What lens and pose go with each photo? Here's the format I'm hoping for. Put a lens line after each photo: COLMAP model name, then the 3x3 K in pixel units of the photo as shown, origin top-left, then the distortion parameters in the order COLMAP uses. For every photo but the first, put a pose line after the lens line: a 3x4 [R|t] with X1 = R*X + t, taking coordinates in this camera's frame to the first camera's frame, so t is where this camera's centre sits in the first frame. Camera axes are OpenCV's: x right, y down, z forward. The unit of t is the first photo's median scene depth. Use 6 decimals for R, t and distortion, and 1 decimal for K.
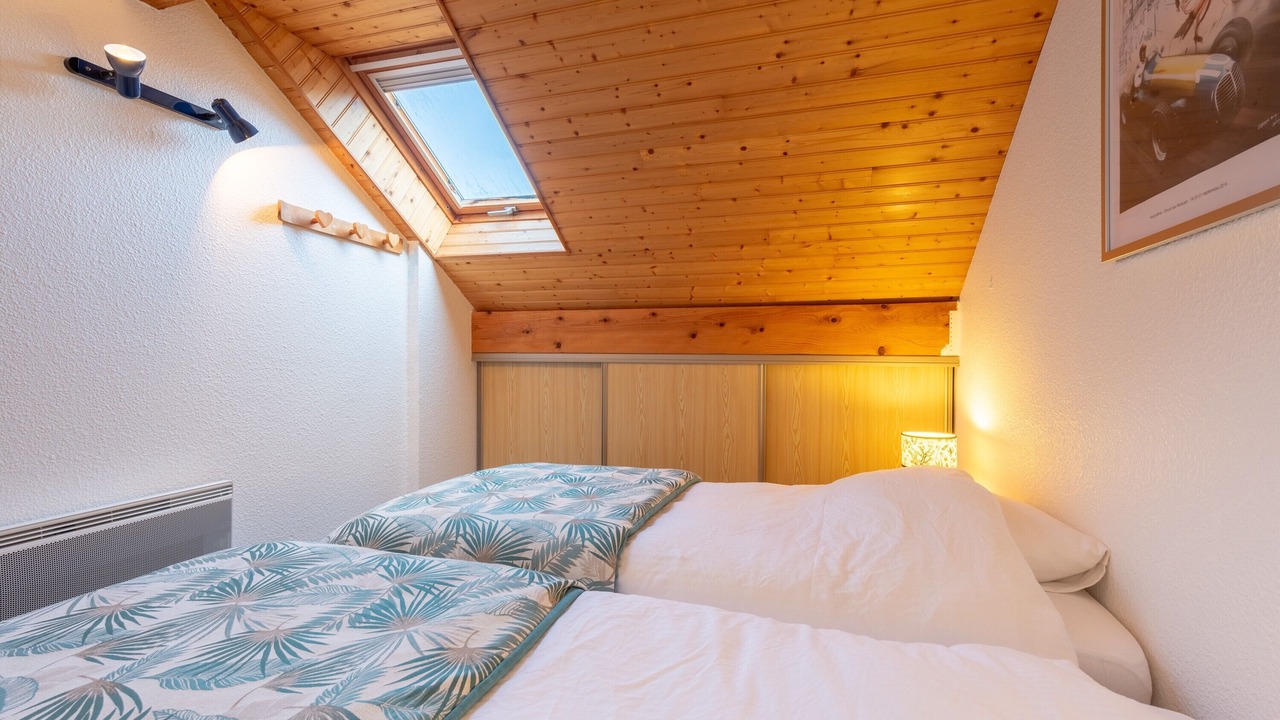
lens RADIAL K [[545.3, 0, 640.0], [0, 545.3, 360.0], [0, 0, 1]] dist [0.003523, -0.000677]
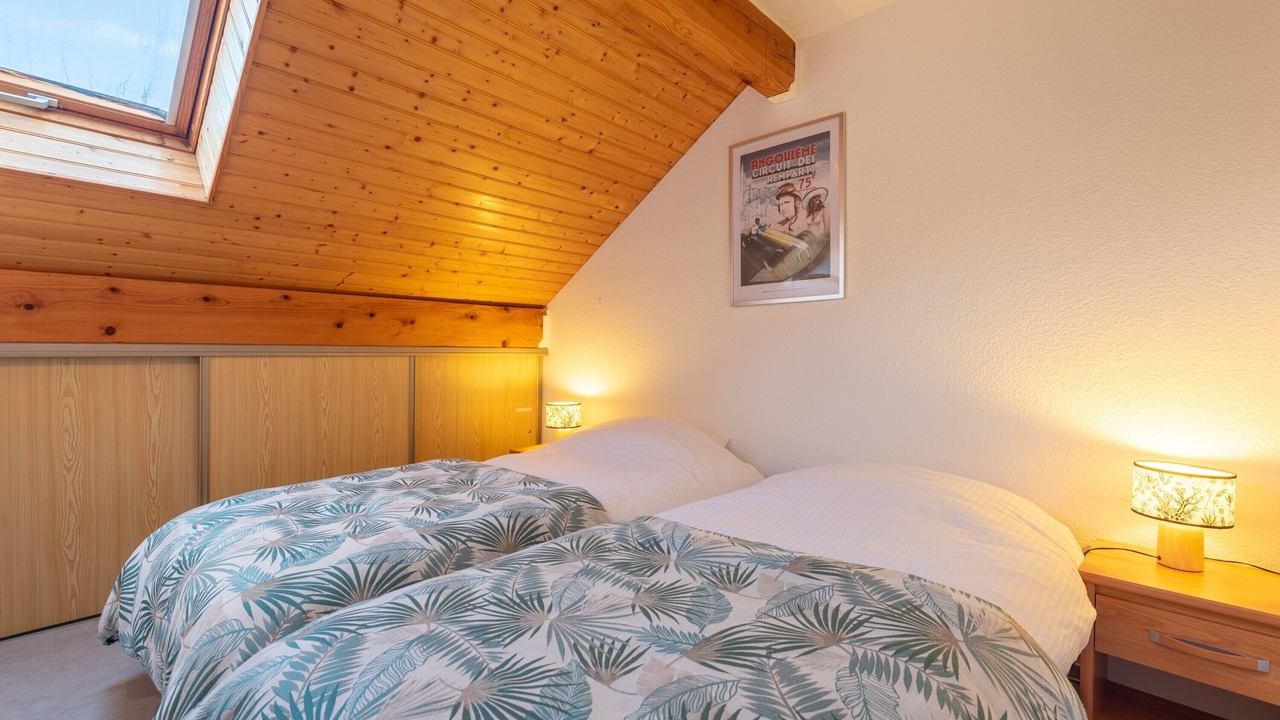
lens RADIAL K [[545.3, 0, 640.0], [0, 545.3, 360.0], [0, 0, 1]] dist [0.003523, -0.000677]
pose [[0.428528, -0.020263, 0.903301, -0.565623], [0.002418, 0.999771, 0.021280, -0.005489], [-0.903525, -0.006935, 0.428479, 0.176374]]
